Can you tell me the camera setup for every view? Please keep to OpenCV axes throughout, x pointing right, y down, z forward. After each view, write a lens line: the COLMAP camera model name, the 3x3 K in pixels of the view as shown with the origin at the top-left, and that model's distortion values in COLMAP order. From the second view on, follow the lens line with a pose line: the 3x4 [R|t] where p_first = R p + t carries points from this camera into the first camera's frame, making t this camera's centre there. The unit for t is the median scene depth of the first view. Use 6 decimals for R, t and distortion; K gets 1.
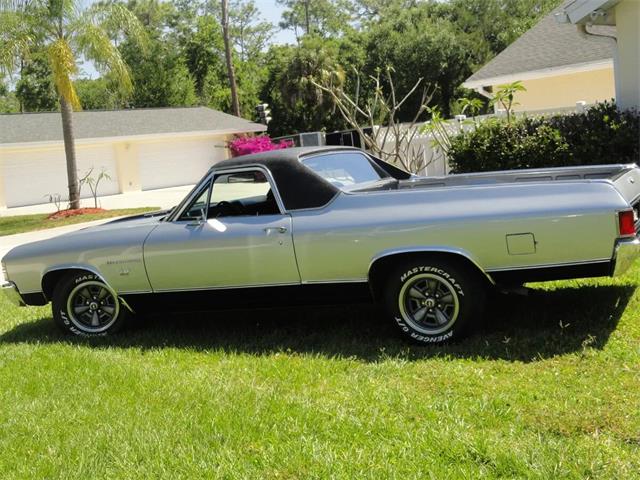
lens RADIAL K [[878.8, 0, 330.8], [0, 878.8, 240.8], [0, 0, 1]] dist [0.008596, 0.106673]
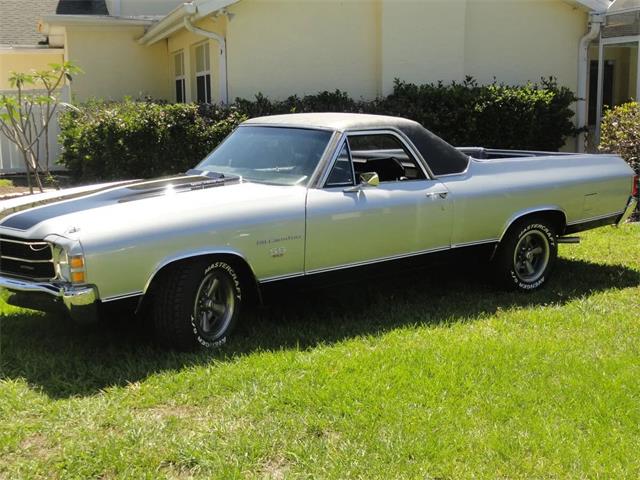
lens RADIAL K [[878.8, 0, 330.8], [0, 878.8, 240.8], [0, 0, 1]] dist [0.008596, 0.106673]
pose [[0.469442, -0.031841, 0.882389, -0.925905], [0.067239, 0.997737, 0.000231, 0.028862], [-0.880400, 0.059223, 0.470520, 0.596806]]
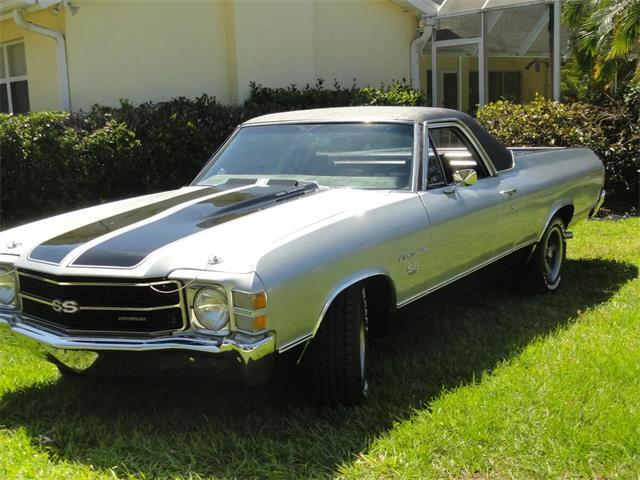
lens RADIAL K [[878.8, 0, 330.8], [0, 878.8, 240.8], [0, 0, 1]] dist [0.008596, 0.106673]
pose [[0.126108, -0.036787, 0.991334, -0.901029], [0.145460, 0.989197, 0.018204, -0.005747], [-0.981294, 0.141904, 0.130096, 0.990080]]
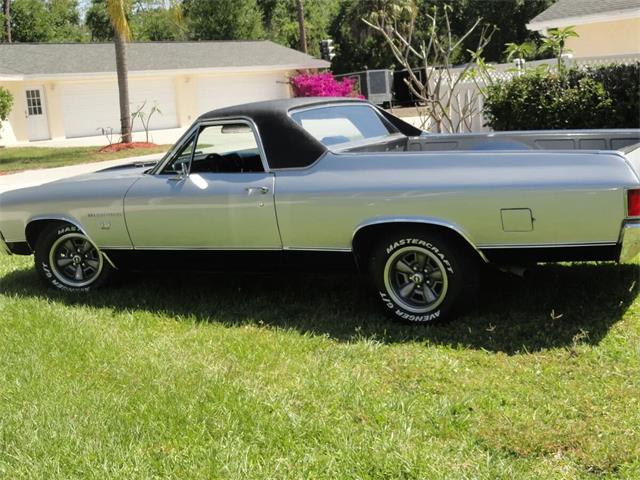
lens RADIAL K [[878.8, 0, 330.8], [0, 878.8, 240.8], [0, 0, 1]] dist [0.008596, 0.106673]
pose [[0.996032, 0.044348, -0.077161, 0.081112], [-0.038720, 0.996582, 0.072974, -0.027285], [0.080134, -0.069697, 0.994344, 0.081234]]
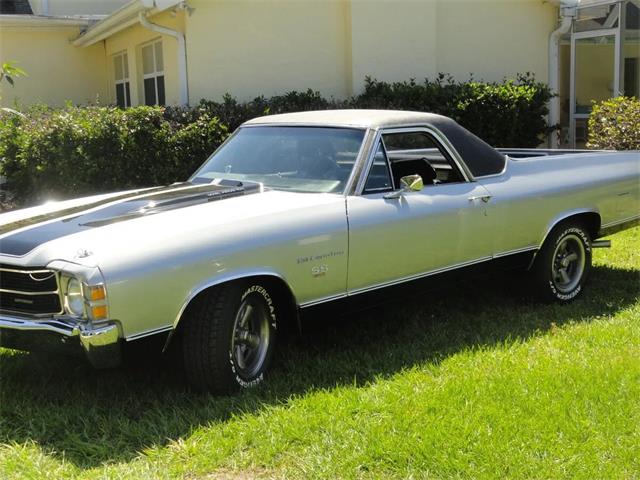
lens RADIAL K [[883.3, 0, 333.2], [0, 883.3, 240.7], [0, 0, 1]] dist [0.019580, 0.047842]
pose [[0.383672, -0.038961, 0.922647, -0.871203], [0.099579, 0.995029, 0.000609, 0.013152], [-0.918085, 0.091643, 0.385645, 0.740650]]
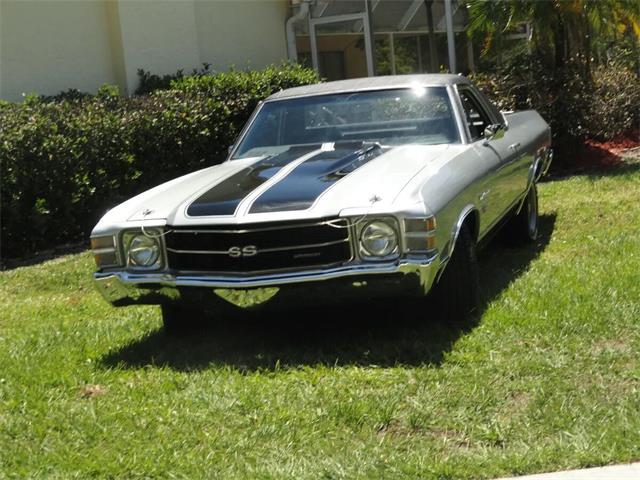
lens RADIAL K [[1081.2, 0, 320.0], [0, 1081.2, 240.0], [0, 0, 1]] dist [0.005622, 0.023264]
pose [[-0.098315, -0.013255, 0.995067, -1.163483], [0.226435, 0.973385, 0.035338, -0.002313], [-0.969052, 0.228792, -0.092697, 1.251038]]
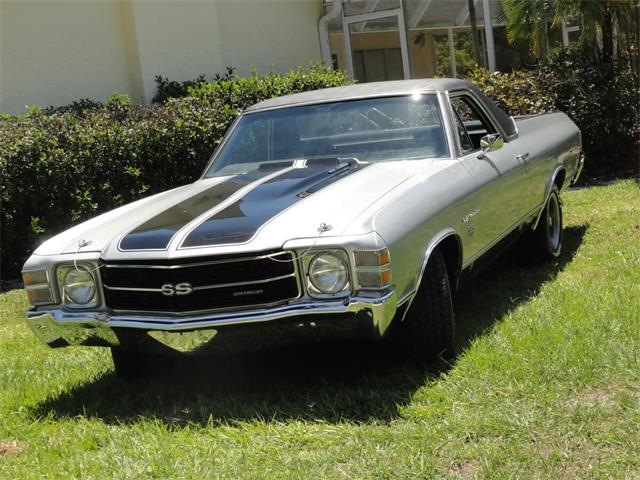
lens RADIAL K [[1092.0, 0, 320.0], [0, 1092.0, 240.0], [0, 0, 1]] dist [0.008111, 0.101522]
pose [[-0.022209, -0.014472, 0.999649, -1.081596], [0.241704, 0.970156, 0.019415, -0.001237], [-0.970096, 0.242050, -0.018049, 1.148807]]
